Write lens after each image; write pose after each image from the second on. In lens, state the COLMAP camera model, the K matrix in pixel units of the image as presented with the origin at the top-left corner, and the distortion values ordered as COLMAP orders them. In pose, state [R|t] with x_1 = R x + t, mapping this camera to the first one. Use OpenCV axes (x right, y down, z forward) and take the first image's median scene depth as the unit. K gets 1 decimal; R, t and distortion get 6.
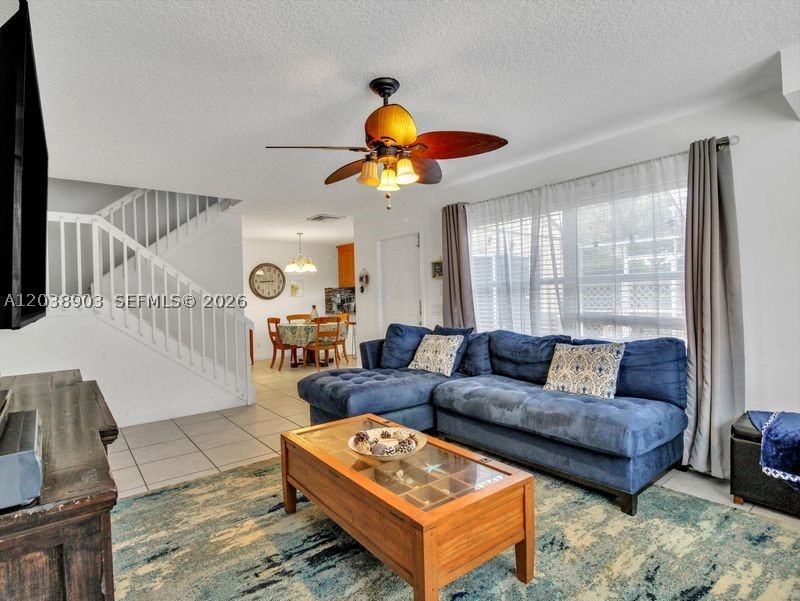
lens RADIAL K [[427.2, 0, 401.1], [0, 427.2, 299.5], [0, 0, 1]] dist [0.002348, -0.003623]
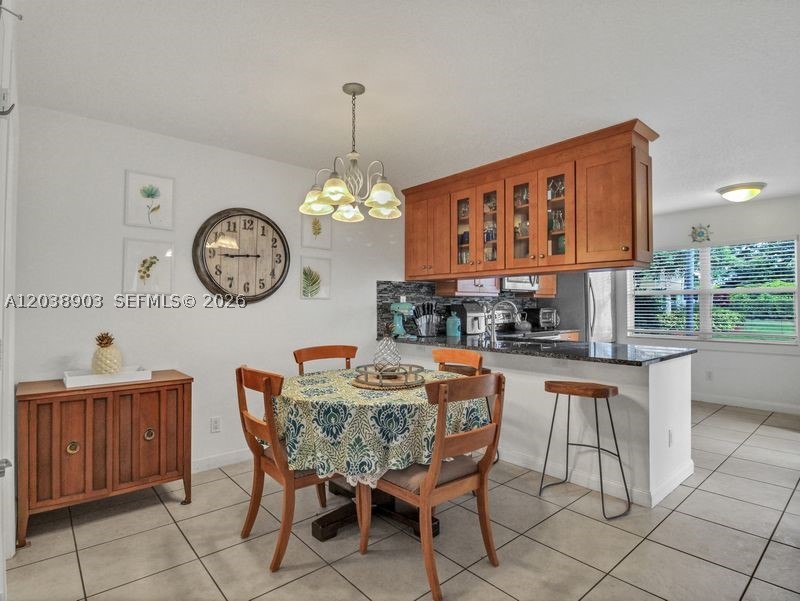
lens RADIAL K [[427.2, 0, 399.2], [0, 427.2, 301.9], [0, 0, 1]] dist [0.002348, -0.003623]
pose [[0.998900, 0.028729, 0.037067, -0.193654], [-0.028164, 0.999480, -0.015681, 0.000665], [-0.037499, 0.014620, 0.999190, 0.636053]]
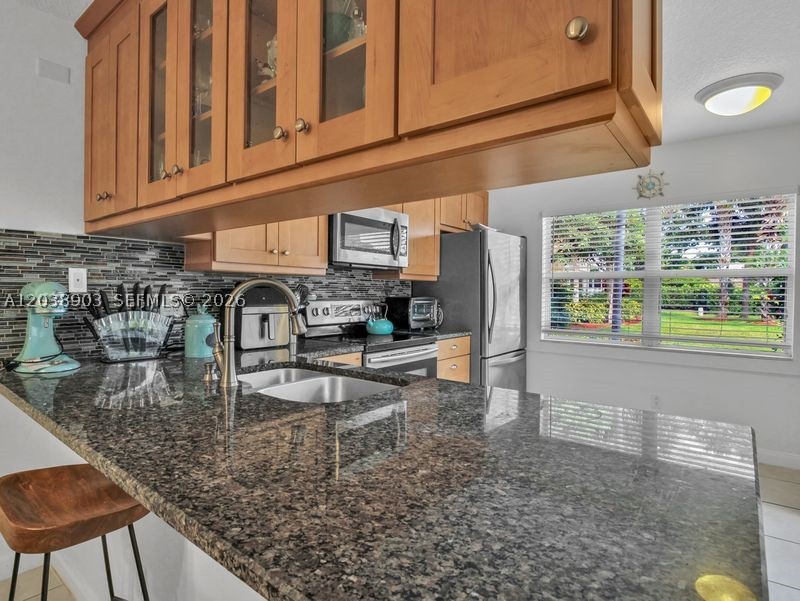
lens RADIAL K [[427.2, 0, 398.0], [0, 427.2, 295.6], [0, 0, 1]] dist [0.002348, -0.003623]
pose [[0.975265, 0.038679, 0.217629, -0.056514], [-0.038714, 0.999242, -0.004102, -0.005234], [-0.217623, -0.004425, 0.976023, 0.887398]]
